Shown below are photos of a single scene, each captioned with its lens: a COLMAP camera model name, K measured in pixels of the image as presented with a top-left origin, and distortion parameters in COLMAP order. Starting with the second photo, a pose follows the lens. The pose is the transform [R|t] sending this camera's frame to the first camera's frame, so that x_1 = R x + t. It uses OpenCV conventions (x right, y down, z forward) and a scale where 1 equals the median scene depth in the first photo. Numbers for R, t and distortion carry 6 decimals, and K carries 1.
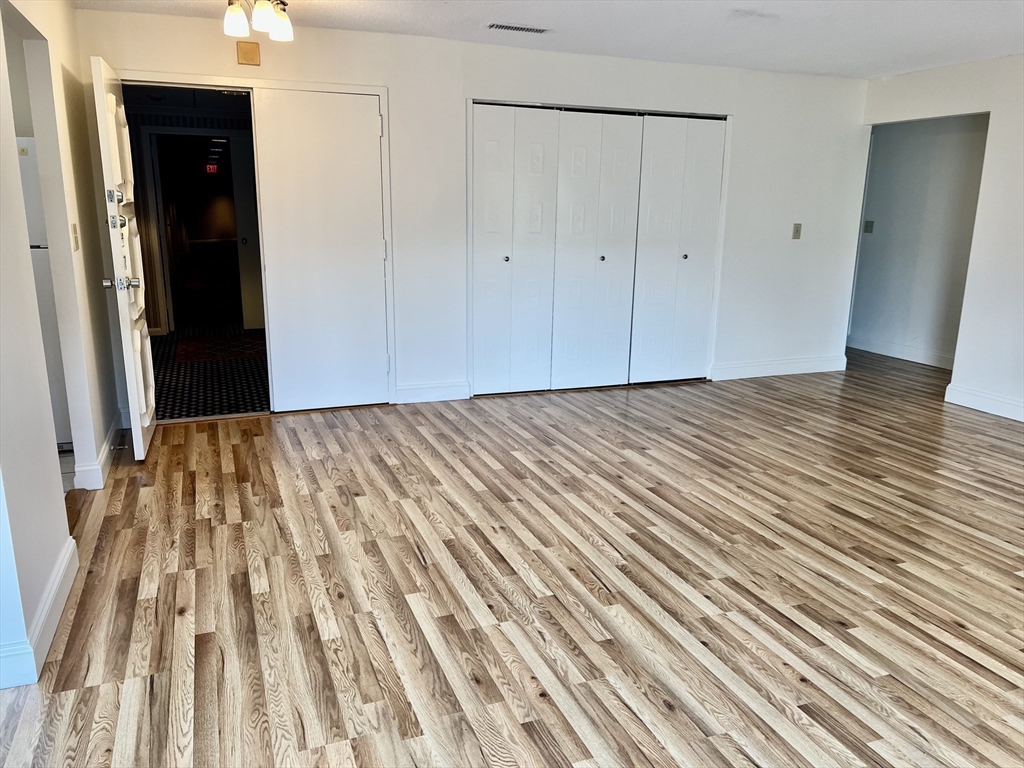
lens RADIAL K [[770.9, 0, 514.2], [0, 770.9, 385.1], [0, 0, 1]] dist [0.067221, -0.078848]
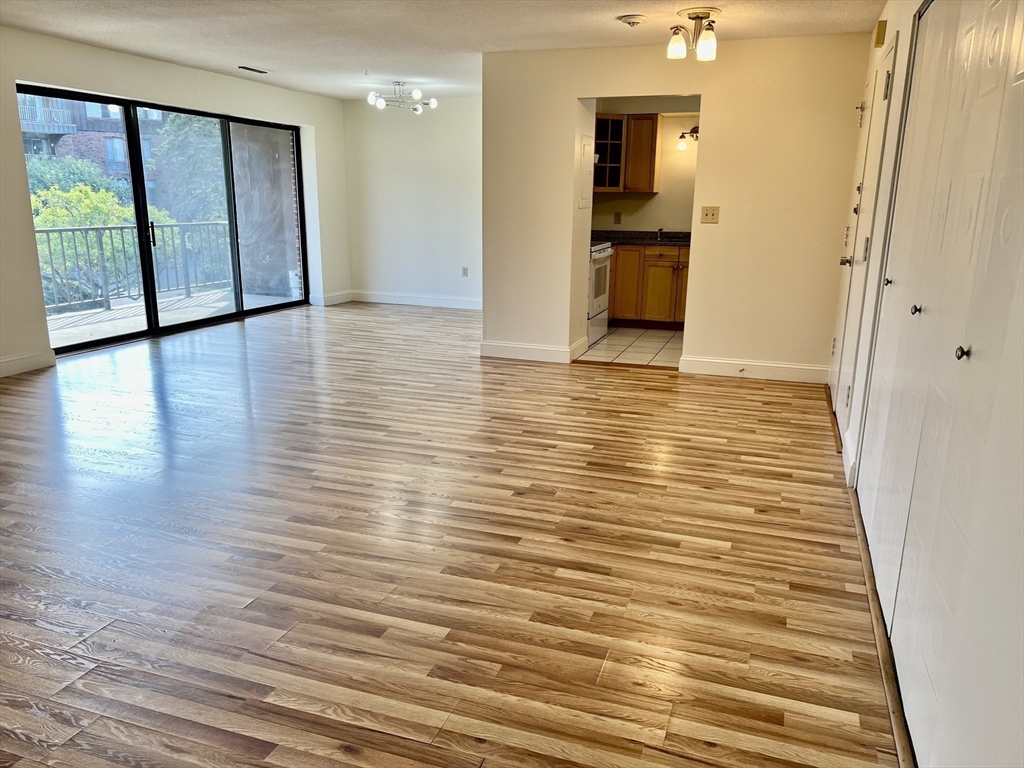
lens RADIAL K [[770.9, 0, 514.2], [0, 770.9, 385.1], [0, 0, 1]] dist [0.067221, -0.078848]
pose [[-0.653339, 0.161293, -0.739684, 1.022516], [-0.195123, 0.908157, 0.370375, -0.428332], [0.731488, 0.386309, -0.561863, 1.942790]]
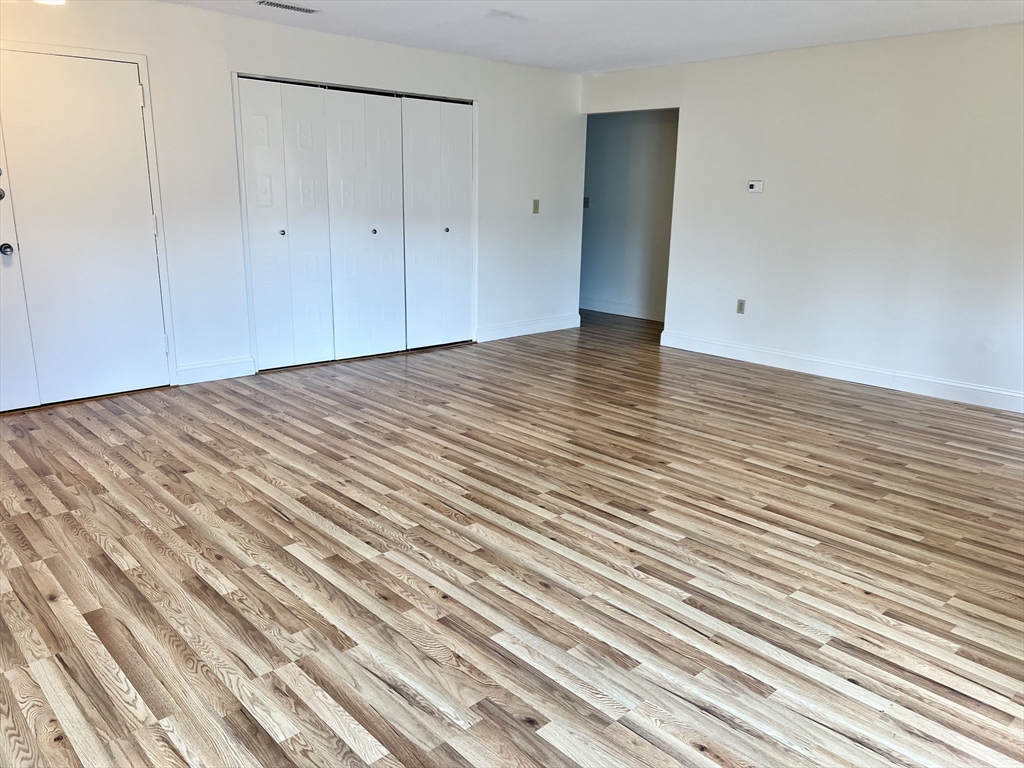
lens RADIAL K [[767.3, 0, 512.5], [0, 767.3, 377.7], [0, 0, 1]] dist [0.109665, -0.133765]
pose [[0.931861, -0.083660, 0.353040, -0.176446], [0.076856, 0.996487, 0.033273, 0.023445], [-0.354583, -0.003873, 0.935017, -0.095623]]
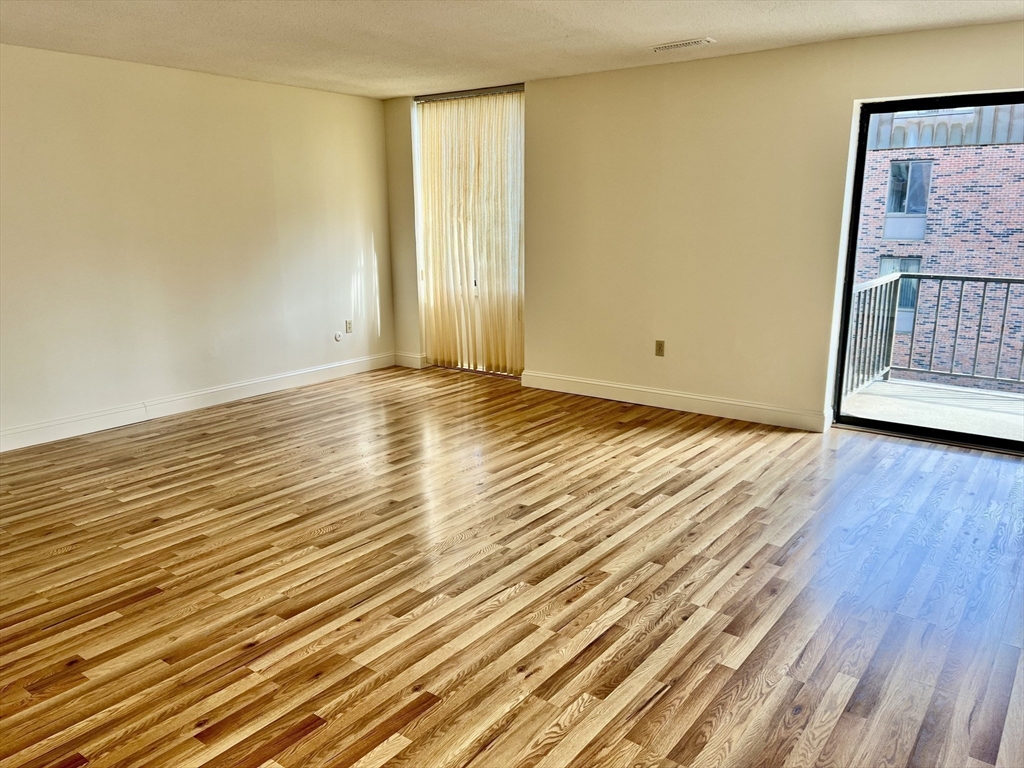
lens RADIAL K [[770.9, 0, 514.2], [0, 770.9, 385.1], [0, 0, 1]] dist [0.067221, -0.078848]
pose [[-0.520408, -0.196634, 0.830970, -0.581298], [0.192873, 0.920911, 0.338707, -0.315802], [-0.831850, 0.336538, -0.441325, 1.280132]]
